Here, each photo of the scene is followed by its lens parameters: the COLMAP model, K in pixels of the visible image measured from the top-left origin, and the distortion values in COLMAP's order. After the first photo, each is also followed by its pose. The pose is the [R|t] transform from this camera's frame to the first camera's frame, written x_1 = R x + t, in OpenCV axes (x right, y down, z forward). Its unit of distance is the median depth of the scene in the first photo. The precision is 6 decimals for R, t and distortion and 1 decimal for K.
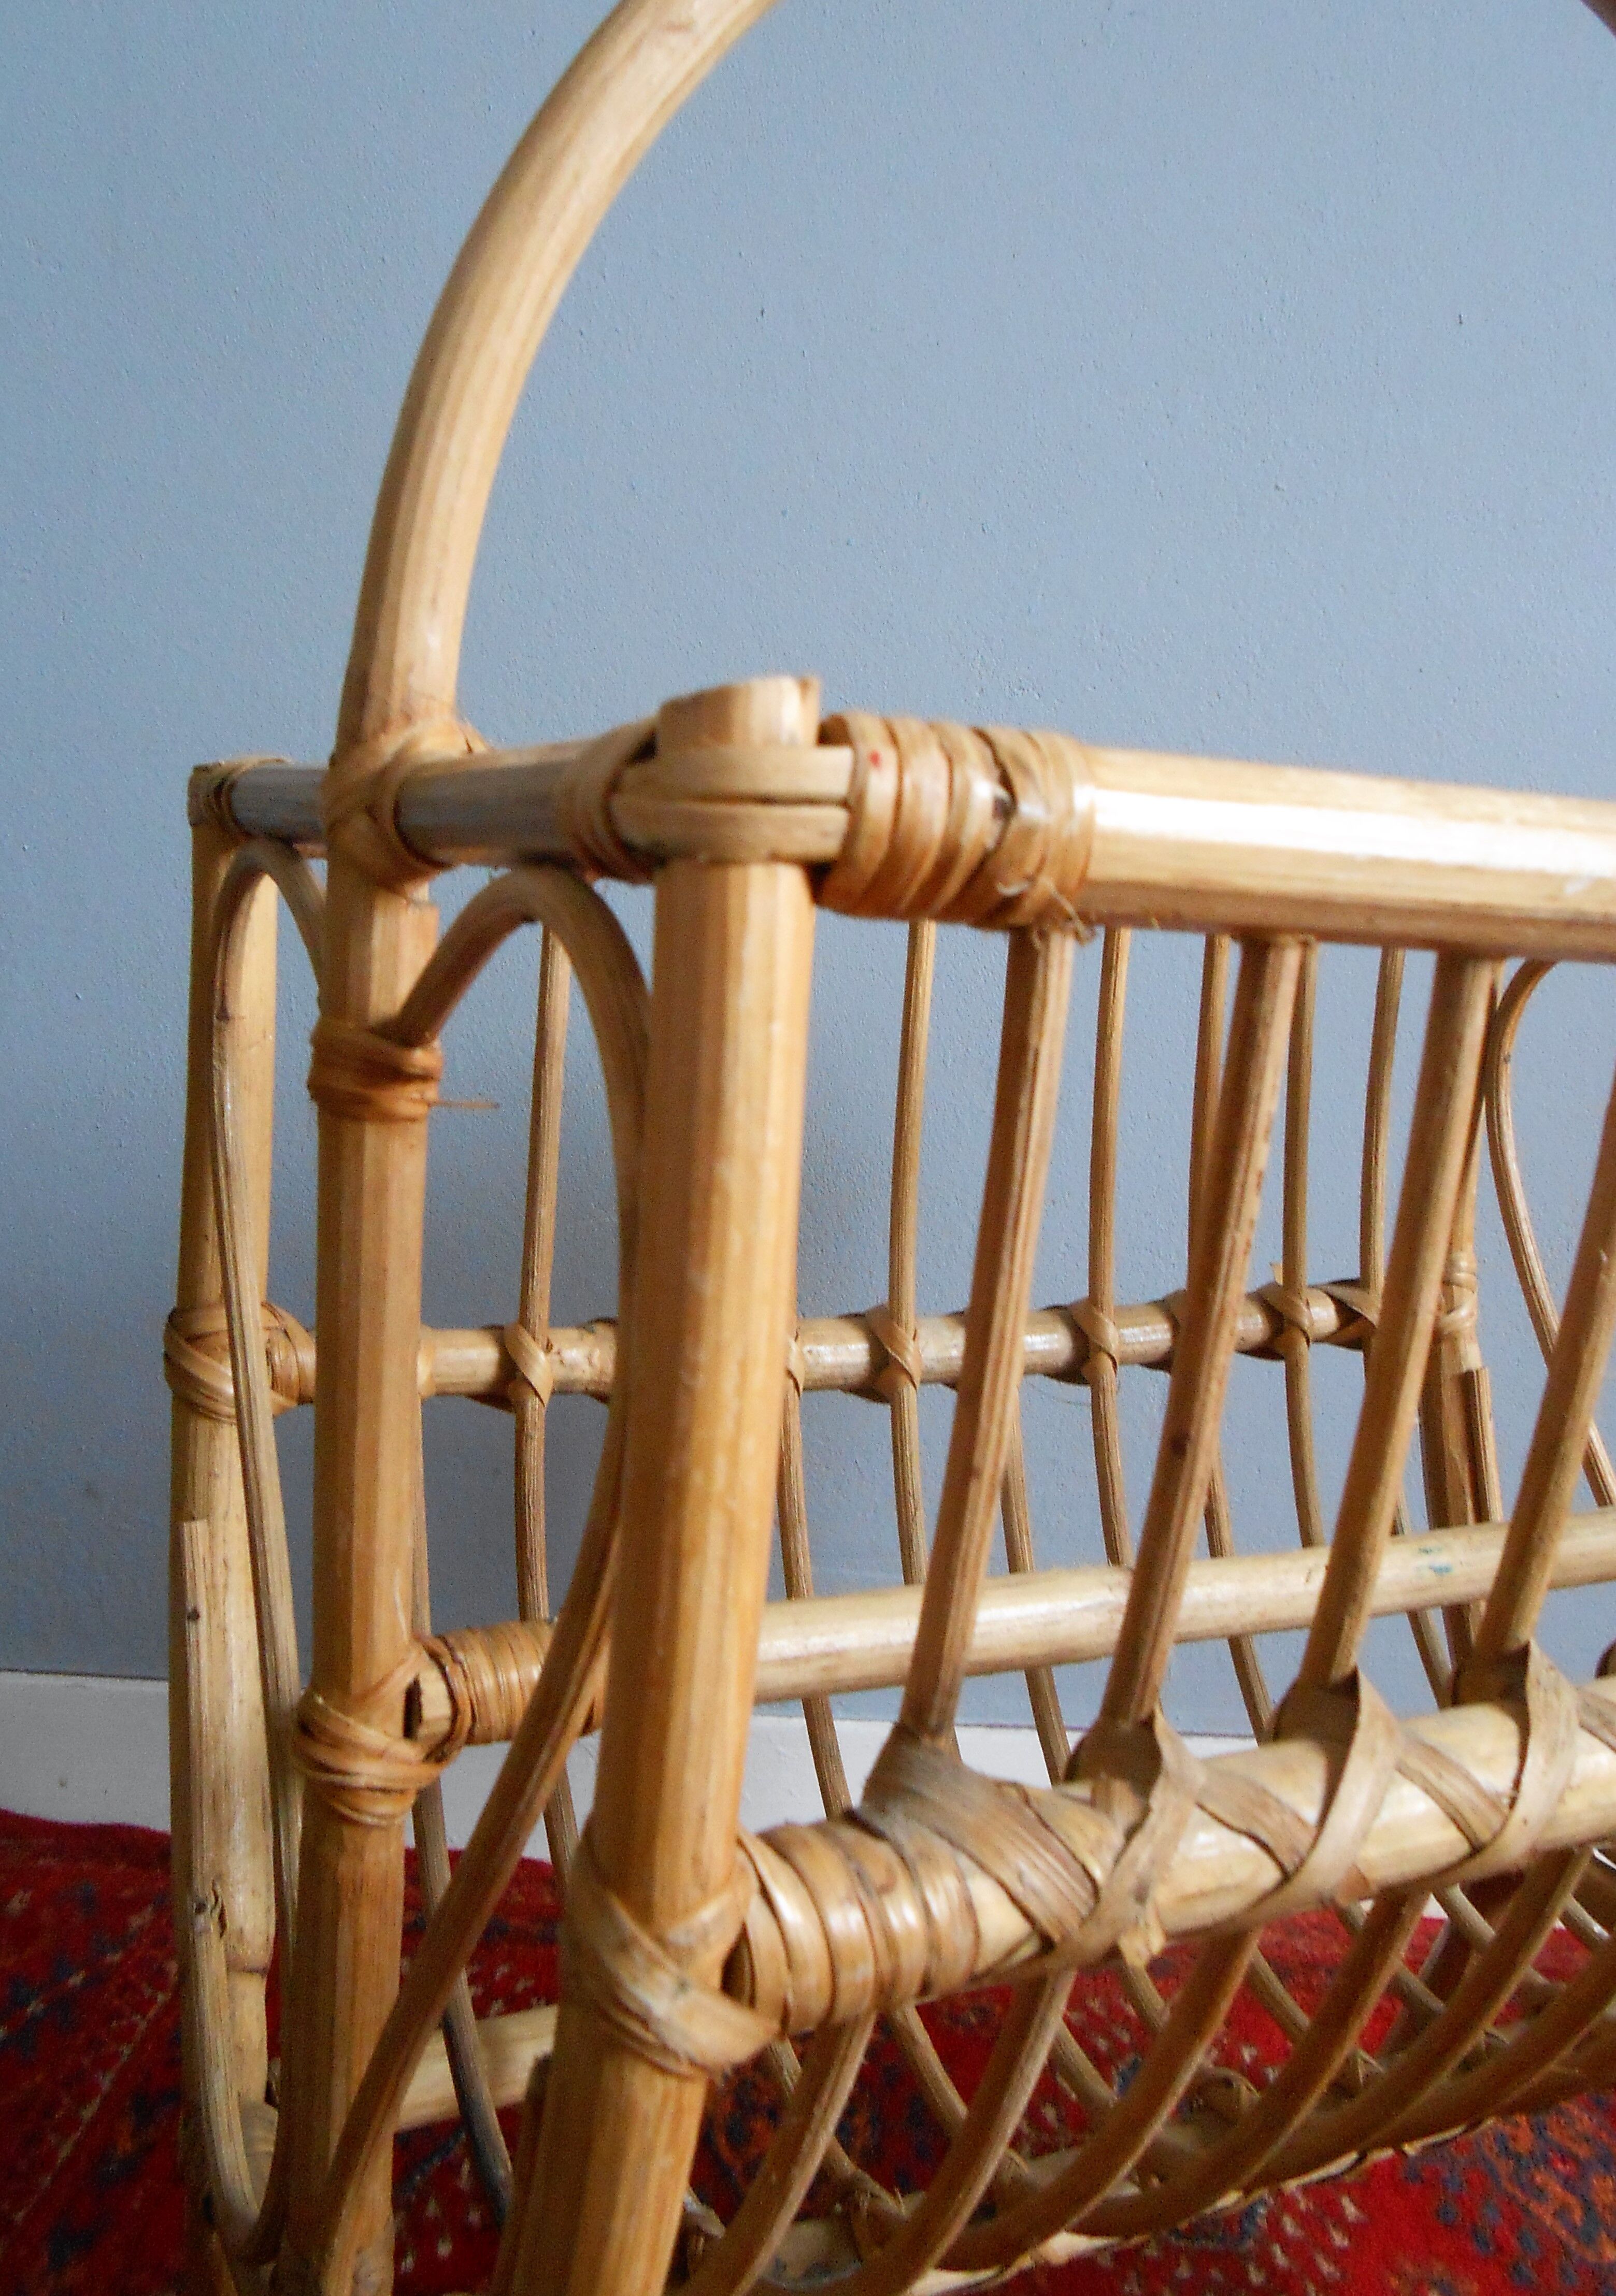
lens RADIAL K [[1851.9, 0, 820.3], [0, 1851.9, 1140.4], [0, 0, 1]] dist [0.024545, 0.018161]
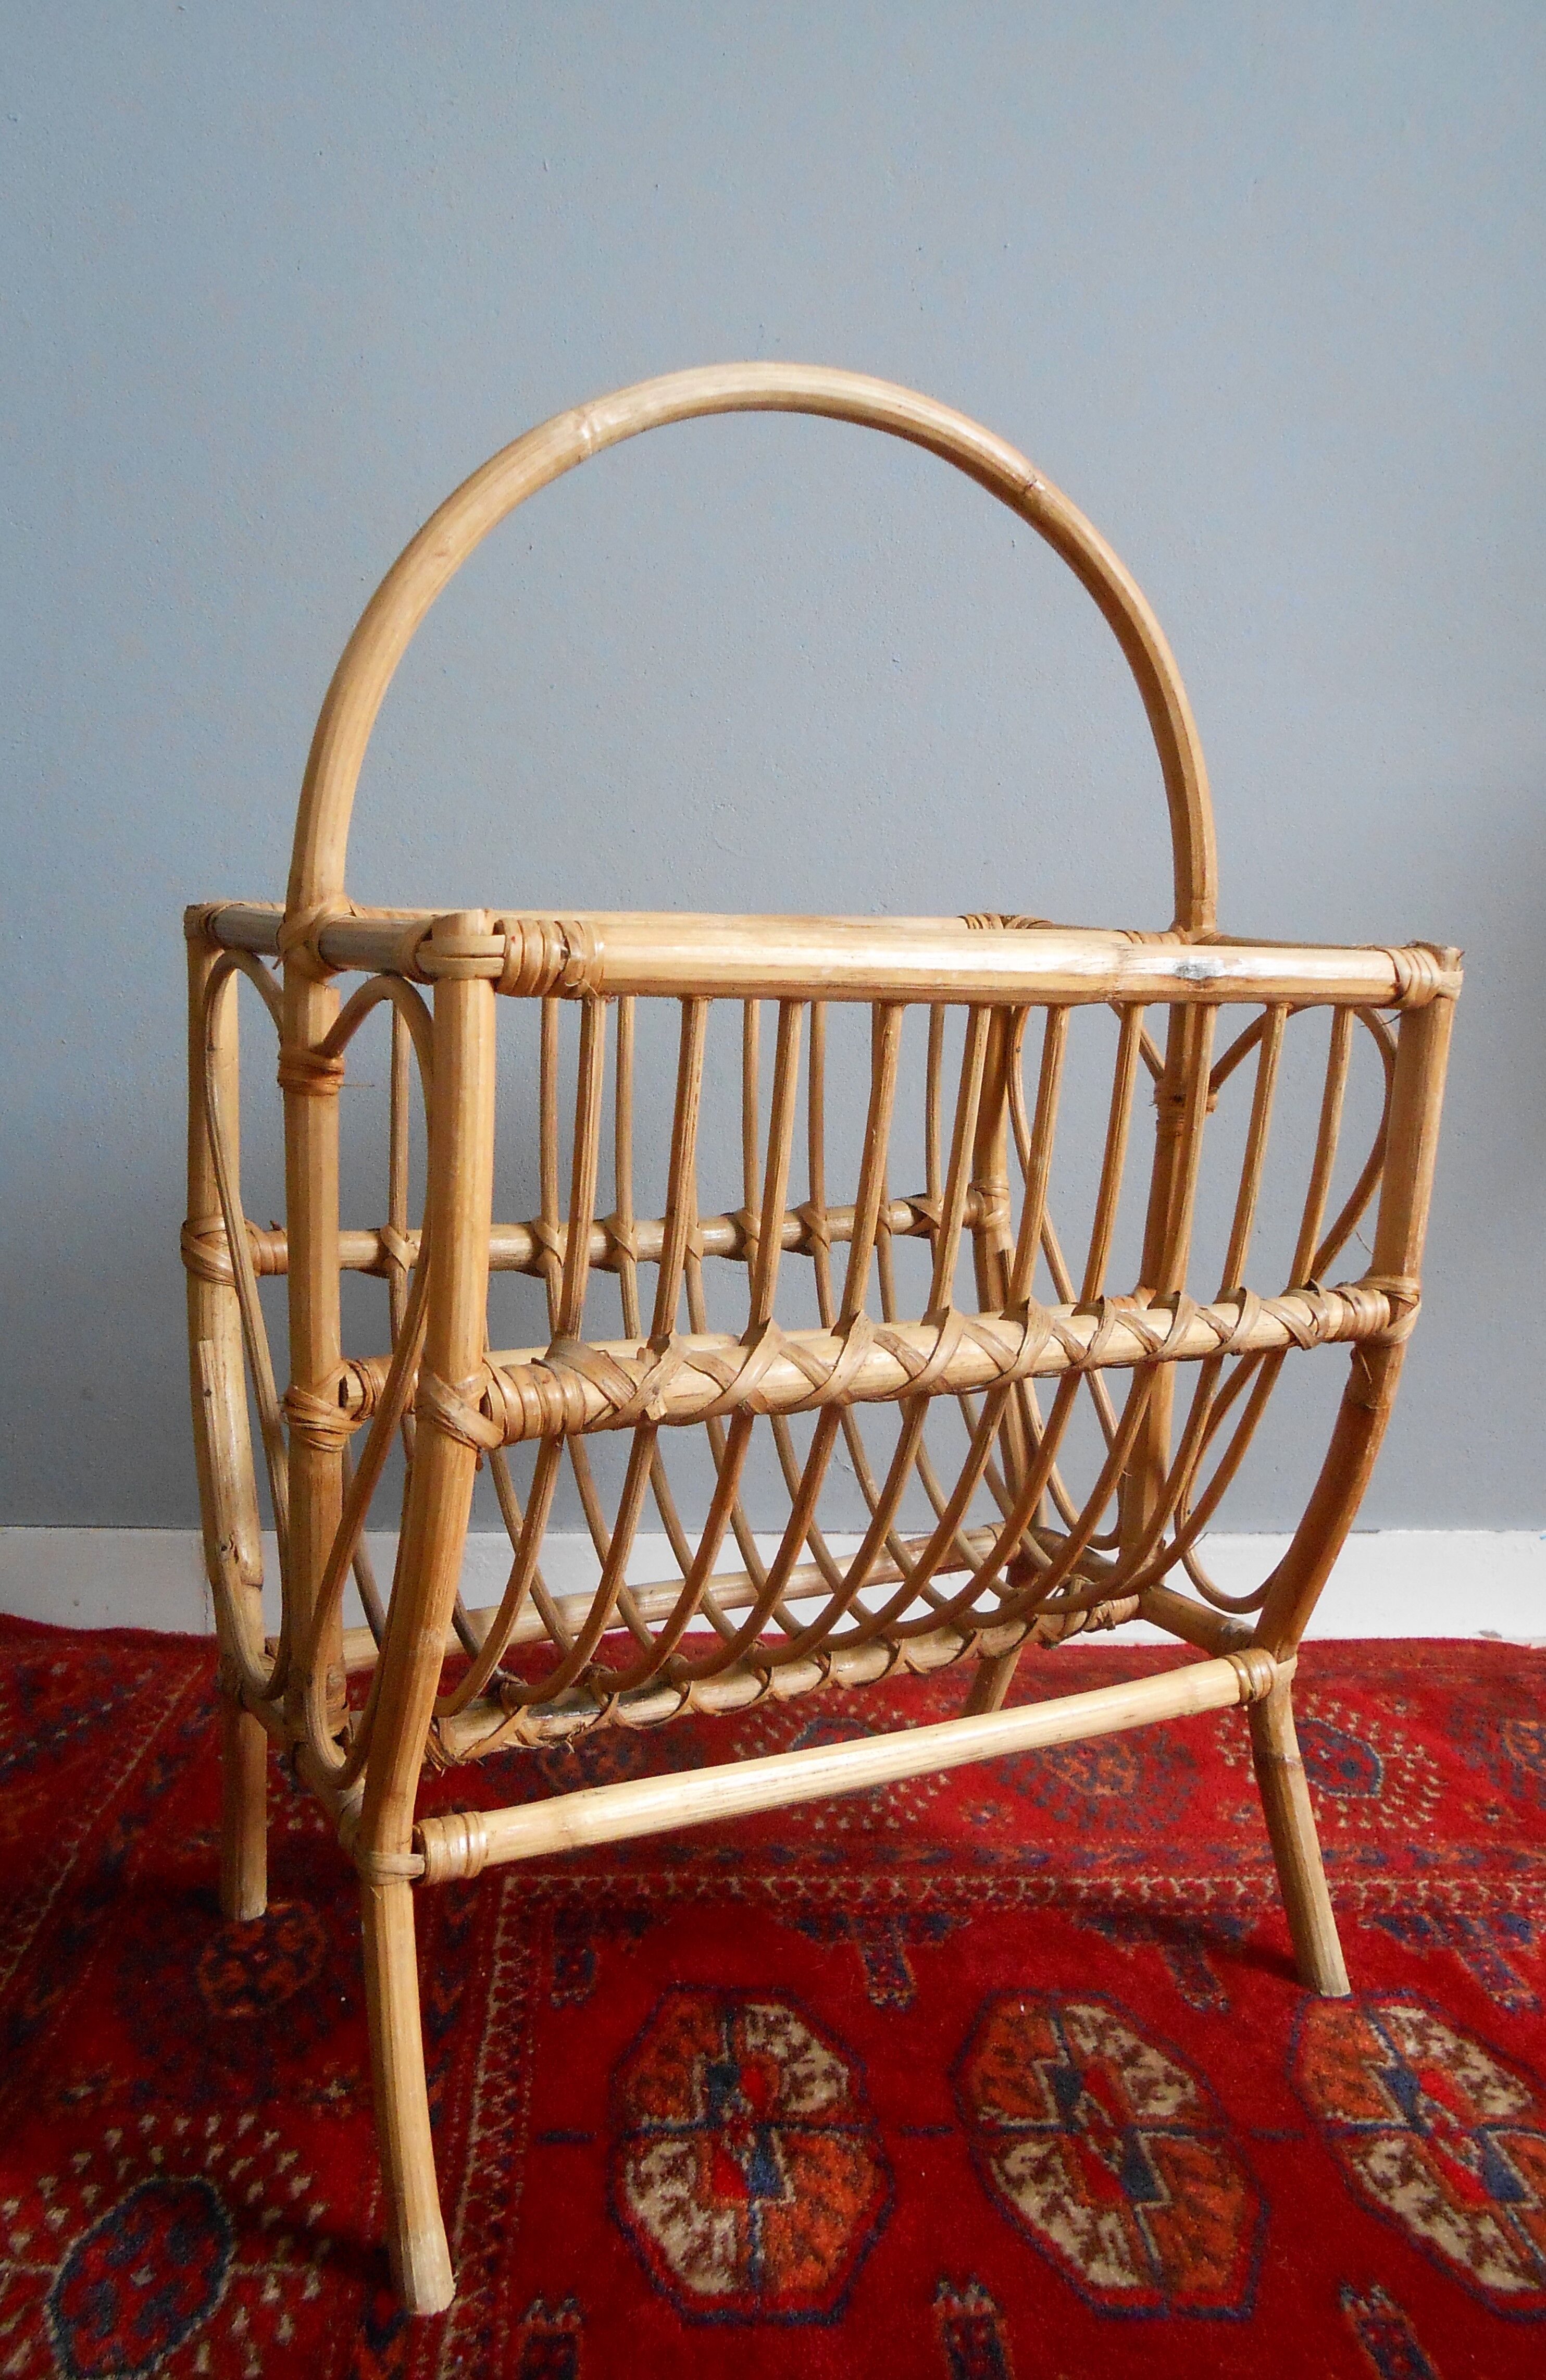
lens RADIAL K [[1817.2, 0, 776.0], [0, 1817.2, 1201.2], [0, 0, 1]] dist [0.010848, -0.000226]
pose [[0.997912, -0.038519, 0.051845, 0.158633], [0.037341, 0.999026, 0.023501, 0.077632], [-0.052700, -0.021516, 0.998379, -1.018968]]
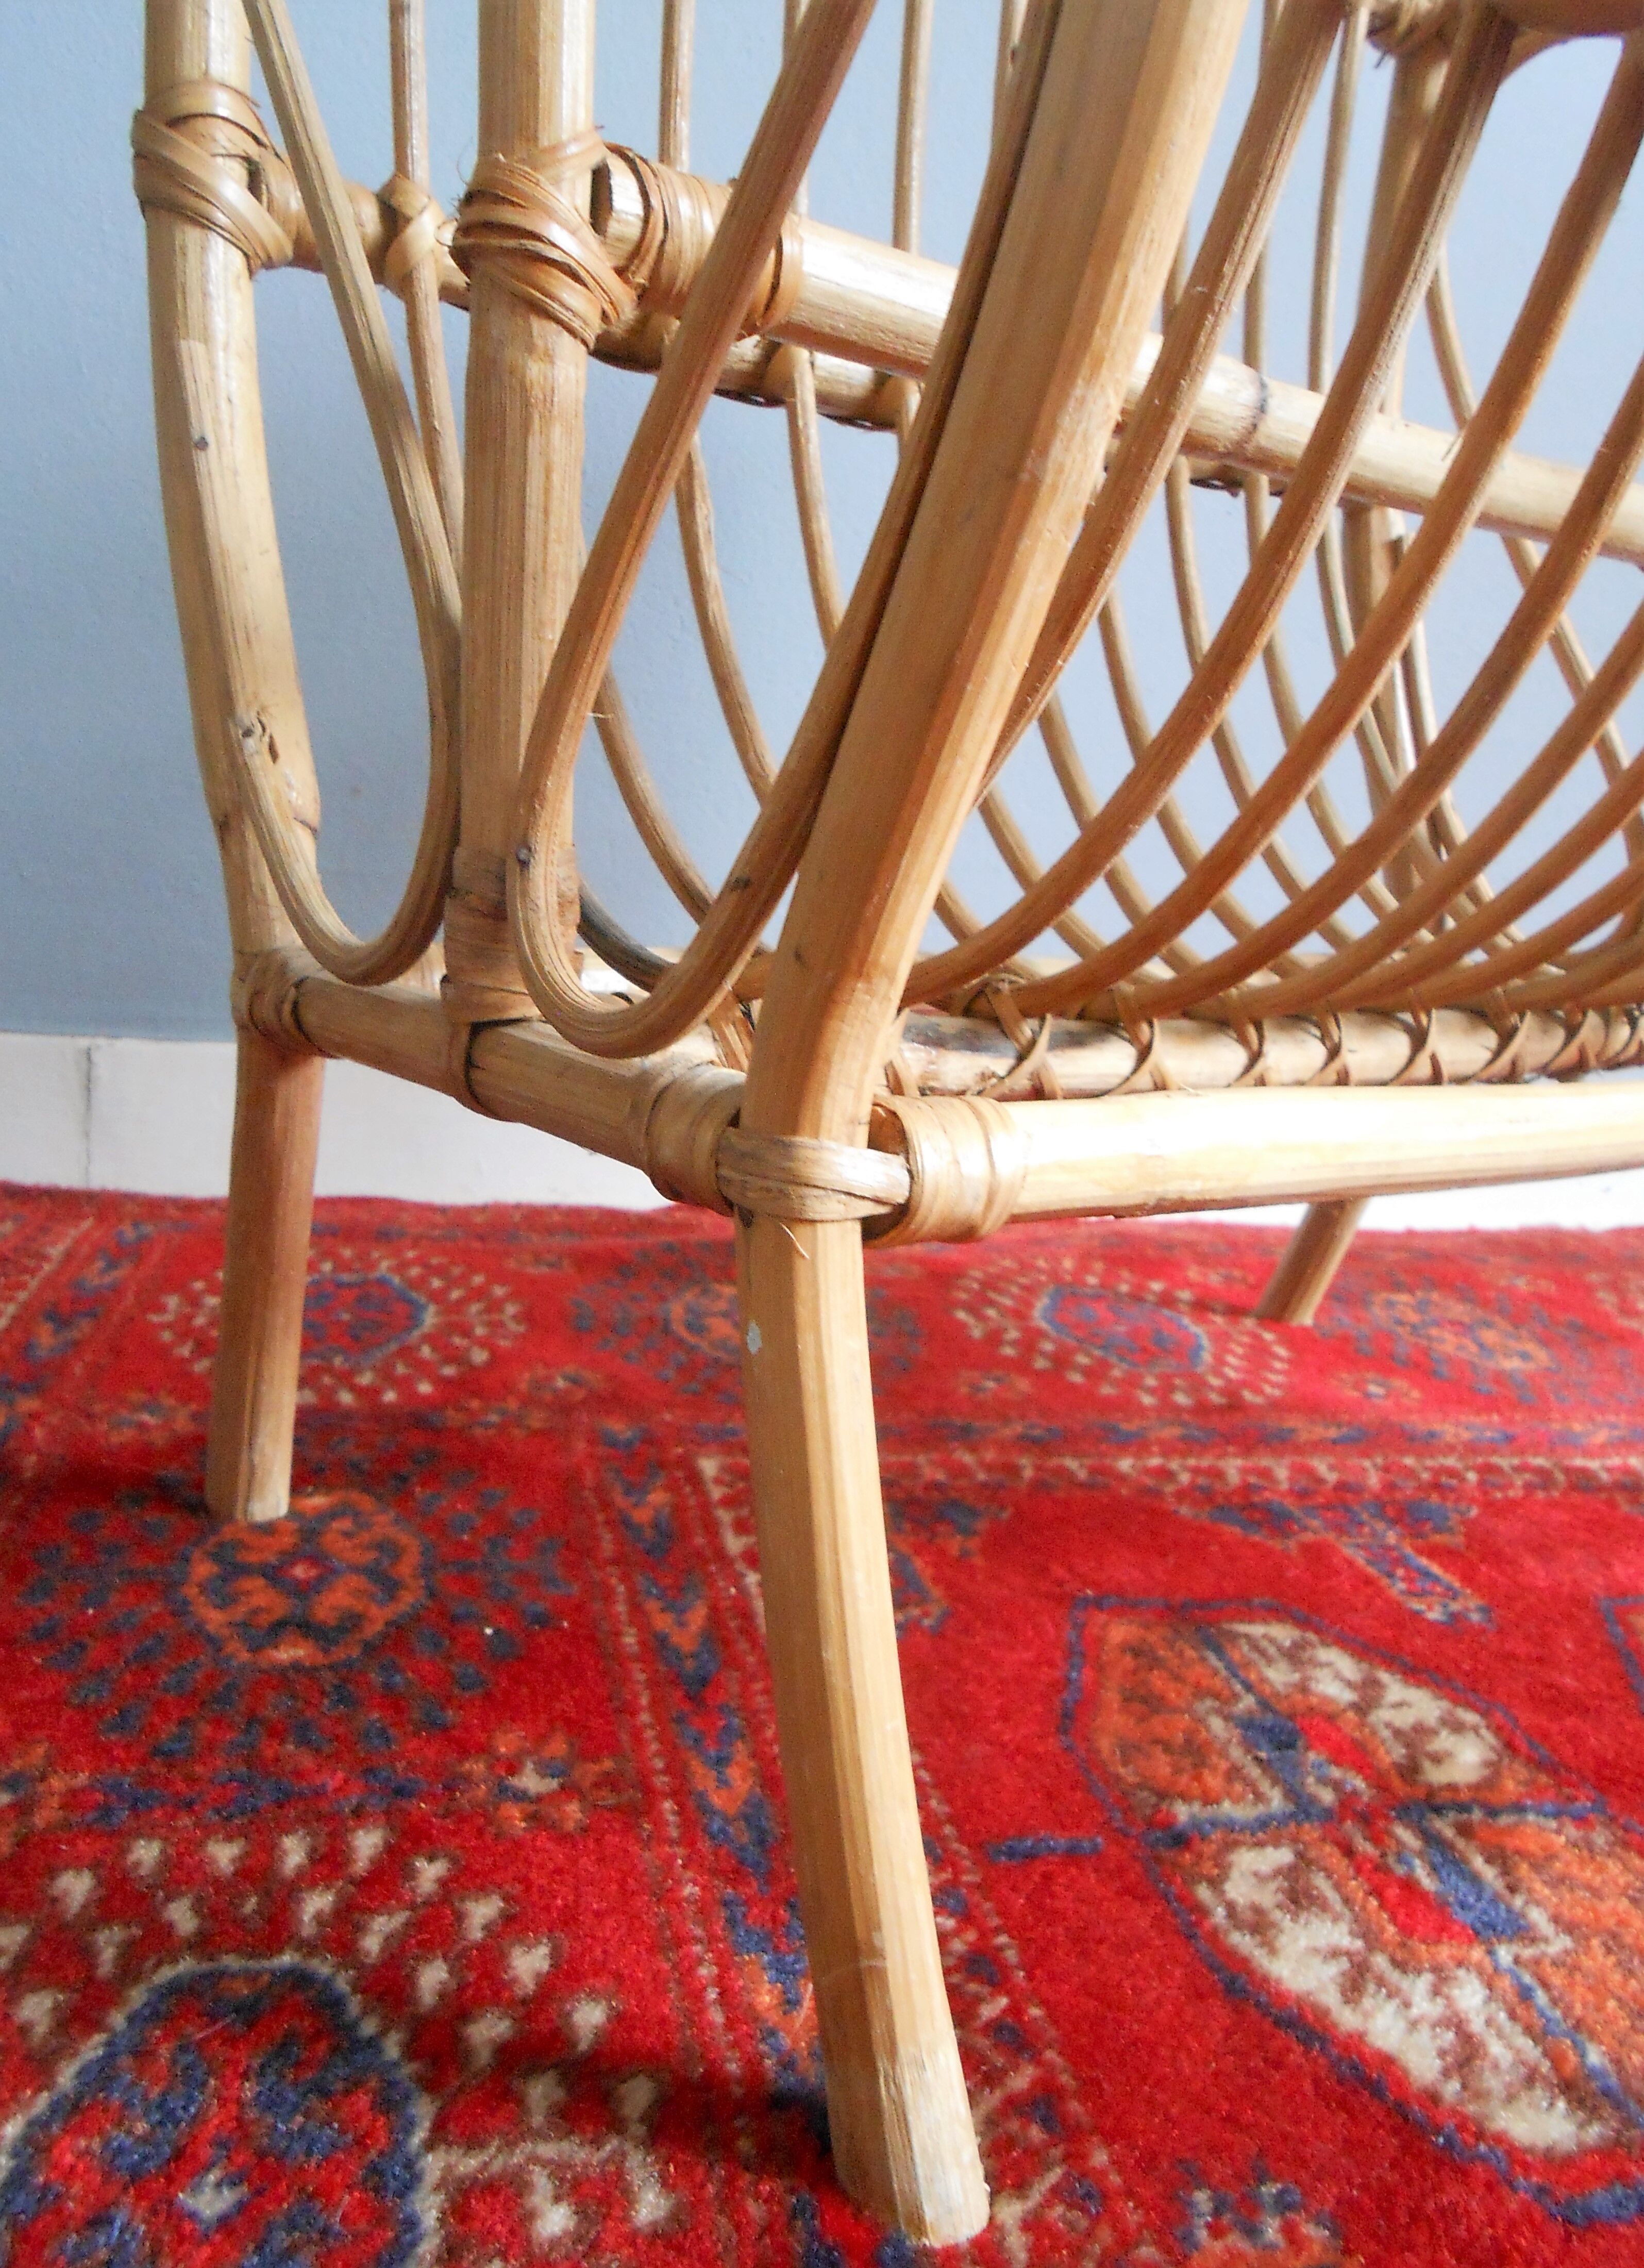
lens RADIAL K [[1863.7, 0, 816.5], [0, 1863.7, 1135.5], [0, 0, 1]] dist [-0.008391, 0.026682]
pose [[0.983942, -0.037271, 0.174553, -0.305408], [0.021474, 0.995571, 0.091528, 0.701658], [-0.177192, -0.086310, 0.980384, 0.104053]]
